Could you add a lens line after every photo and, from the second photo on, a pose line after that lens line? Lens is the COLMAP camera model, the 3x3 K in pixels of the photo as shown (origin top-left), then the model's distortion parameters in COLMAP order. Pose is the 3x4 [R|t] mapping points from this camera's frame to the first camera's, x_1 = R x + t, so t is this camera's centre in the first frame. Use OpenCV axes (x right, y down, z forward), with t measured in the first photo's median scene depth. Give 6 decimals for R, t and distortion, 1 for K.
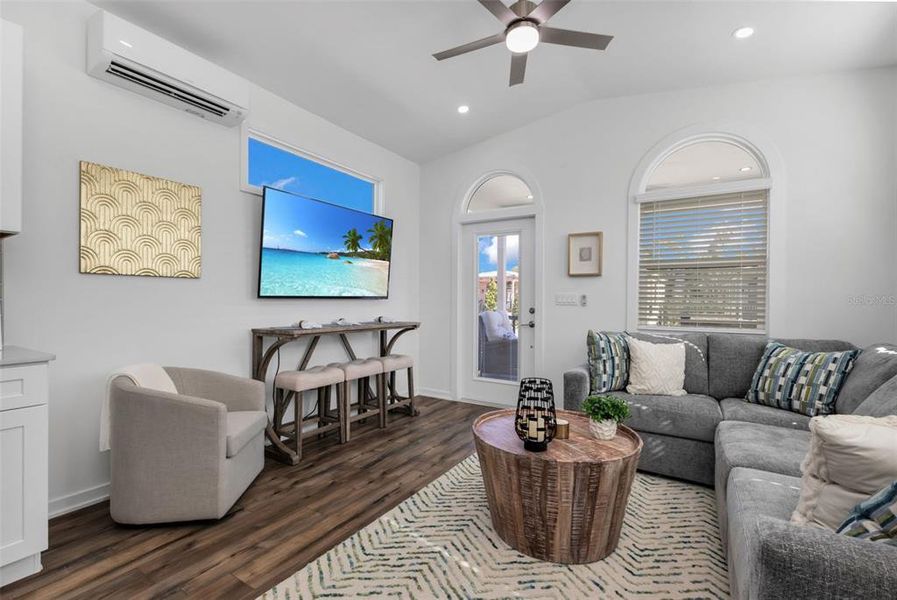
lens RADIAL K [[396.8, 0, 448.5], [0, 396.8, 300.0], [0, 0, 1]] dist [0.012059, -0.000197]
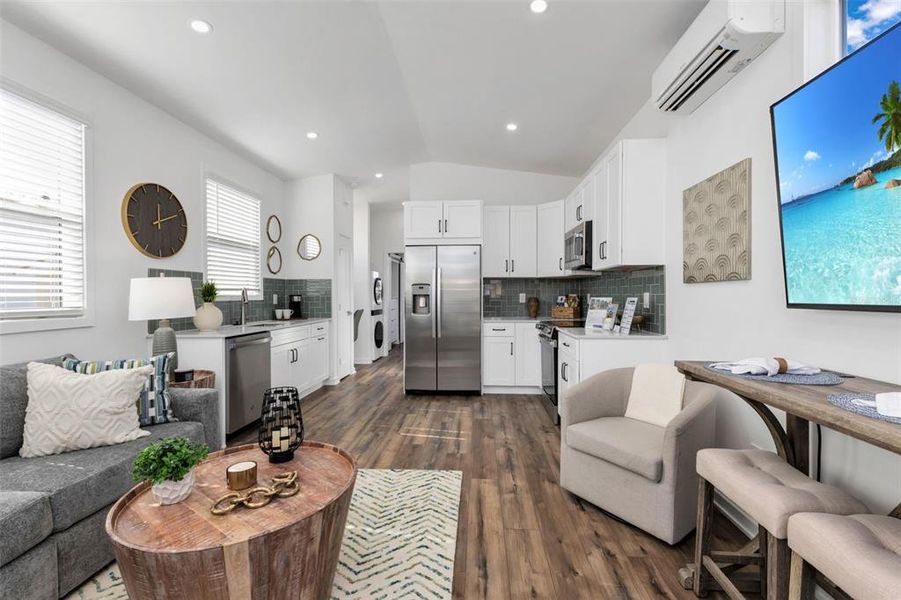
lens RADIAL K [[384.1, 0, 455.6], [0, 384.1, 297.4], [0, 0, 1]] dist [0.001025, 0.000008]
pose [[-0.877765, -0.002796, -0.479083, 0.189053], [-0.002772, 0.999996, -0.000759, -0.018039], [0.479083, 0.000662, -0.877769, 1.302024]]
